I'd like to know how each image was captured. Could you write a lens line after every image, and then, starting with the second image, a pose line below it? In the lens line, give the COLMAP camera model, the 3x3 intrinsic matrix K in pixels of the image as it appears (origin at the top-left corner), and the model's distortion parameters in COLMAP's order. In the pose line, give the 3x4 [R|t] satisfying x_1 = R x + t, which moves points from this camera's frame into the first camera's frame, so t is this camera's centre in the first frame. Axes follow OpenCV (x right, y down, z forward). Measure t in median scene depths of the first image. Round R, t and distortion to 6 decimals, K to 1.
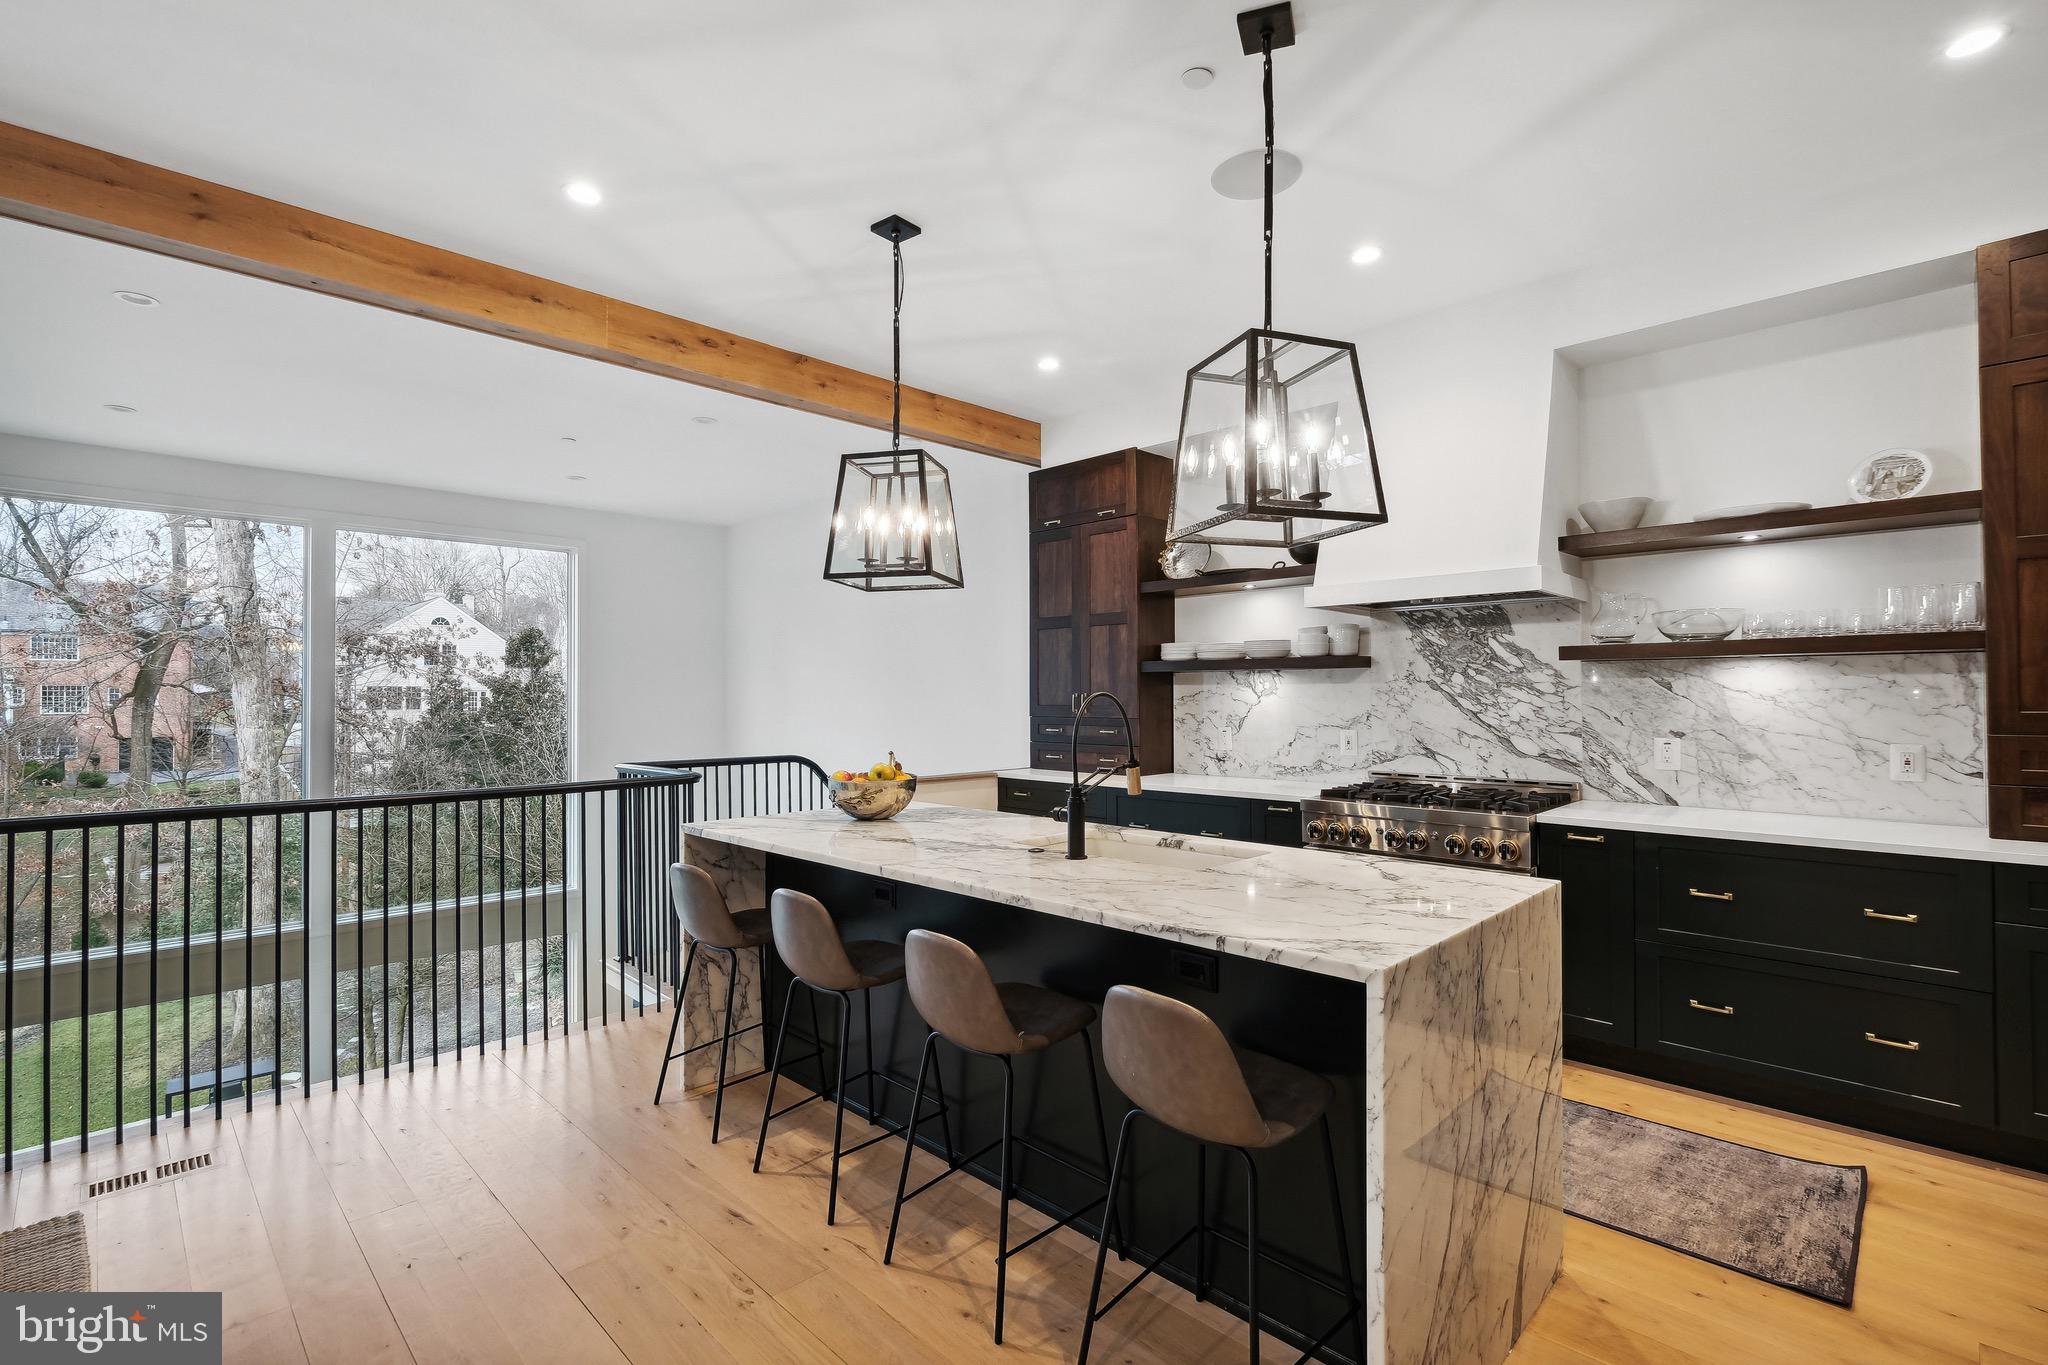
lens RADIAL K [[926.1, 0, 1043.5], [0, 926.1, 688.8], [0, 0, 1]] dist [-0.004132, -0.000279]
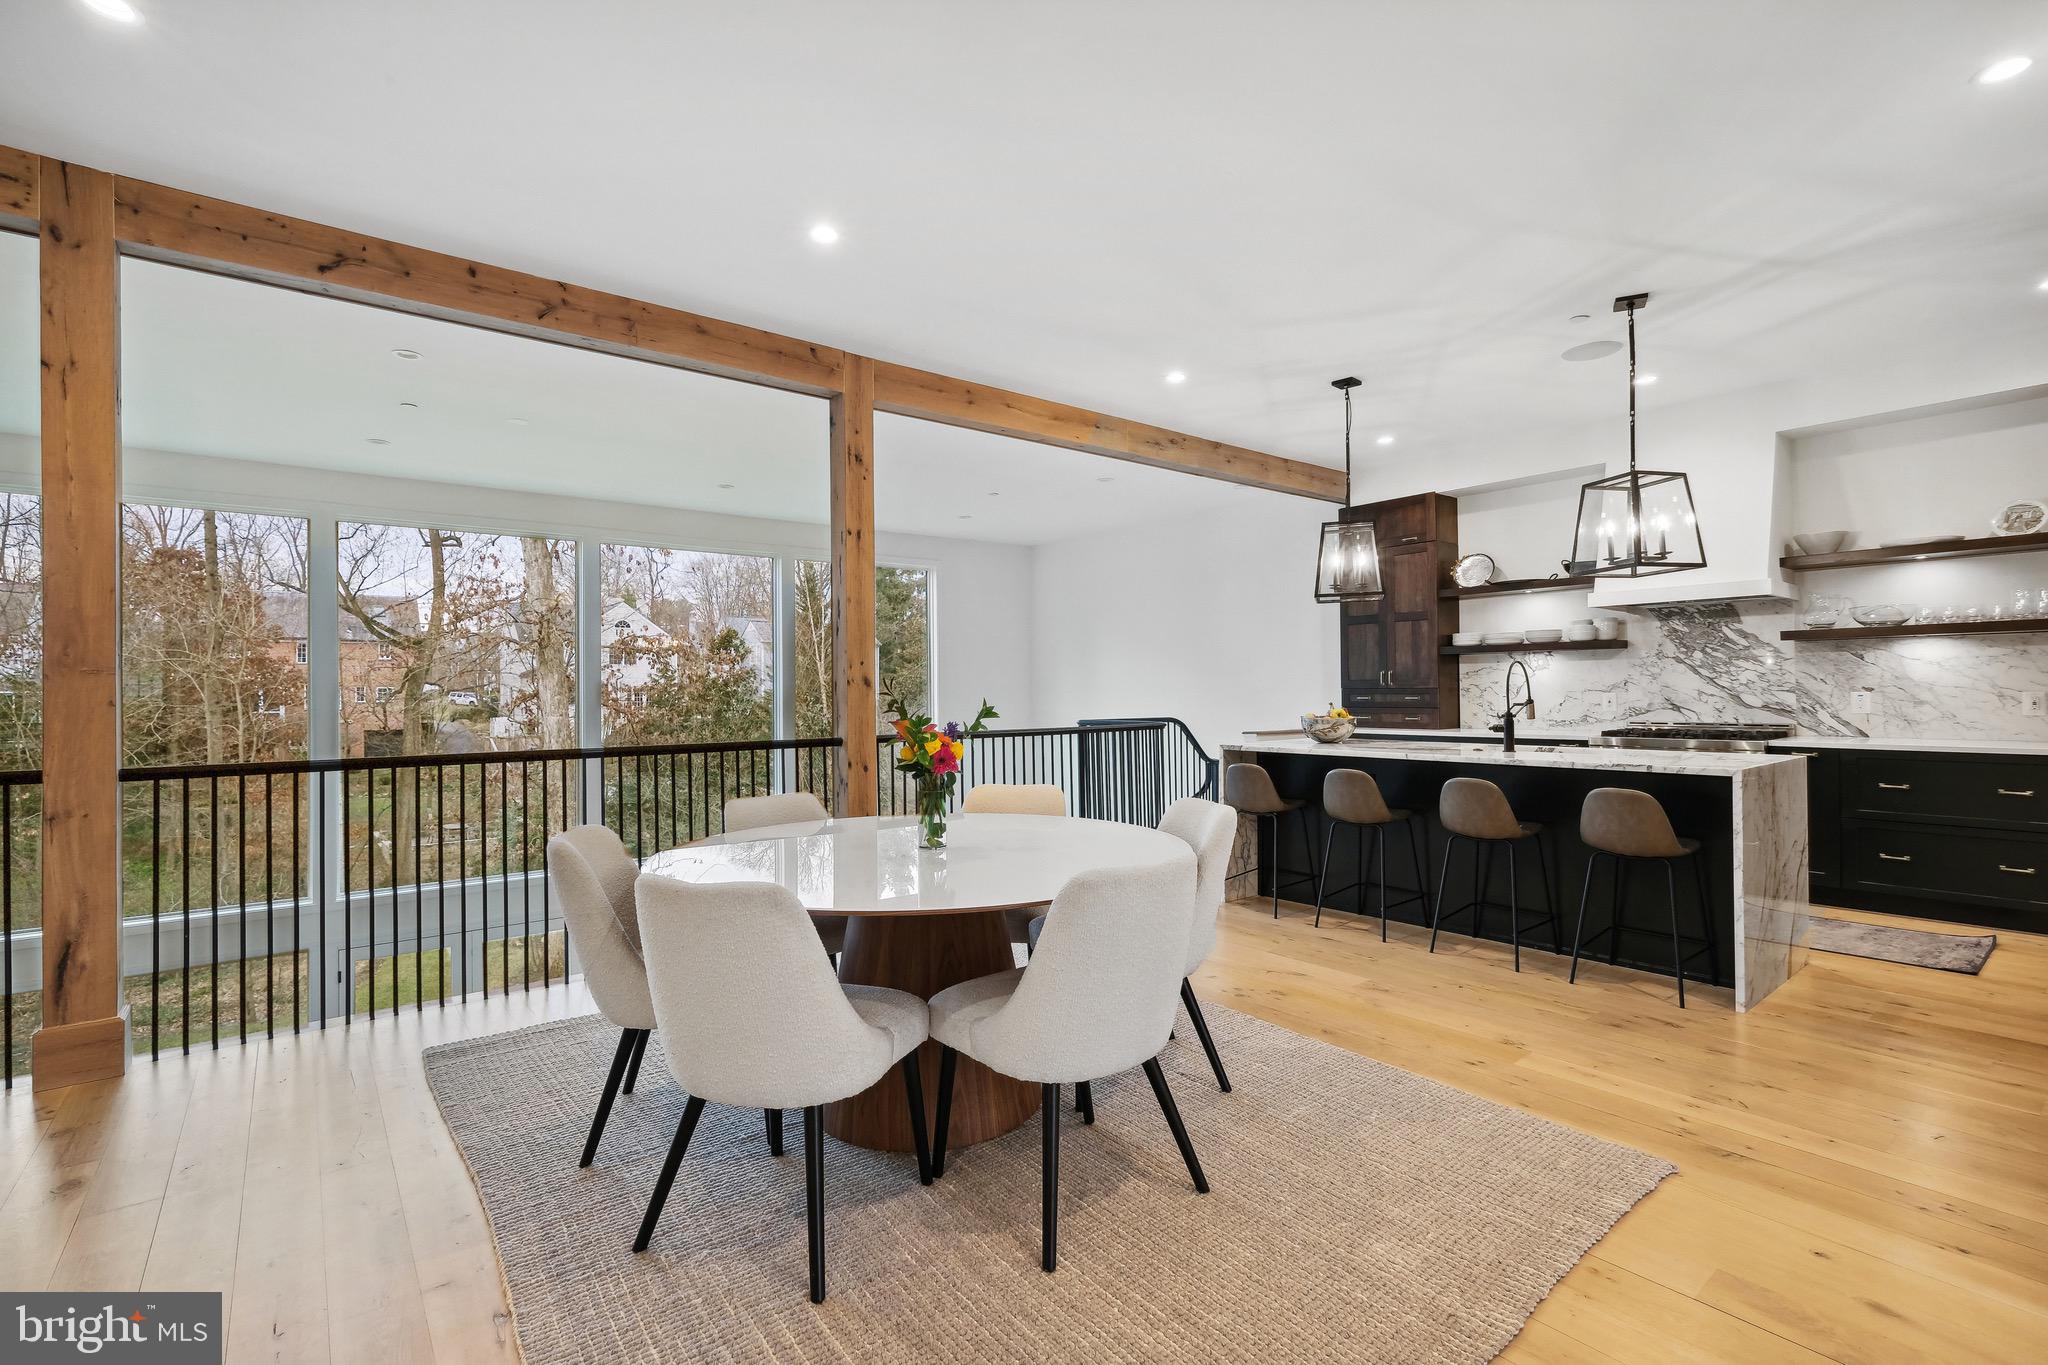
lens RADIAL K [[927.6, 0, 1040.7], [0, 927.6, 685.4], [0, 0, 1]] dist [-0.003529, 0.000776]
pose [[0.993143, -0.008093, -0.116627, -0.413893], [0.008447, 0.999961, 0.002539, 0.025399], [0.116602, -0.003507, 0.993173, -0.566996]]
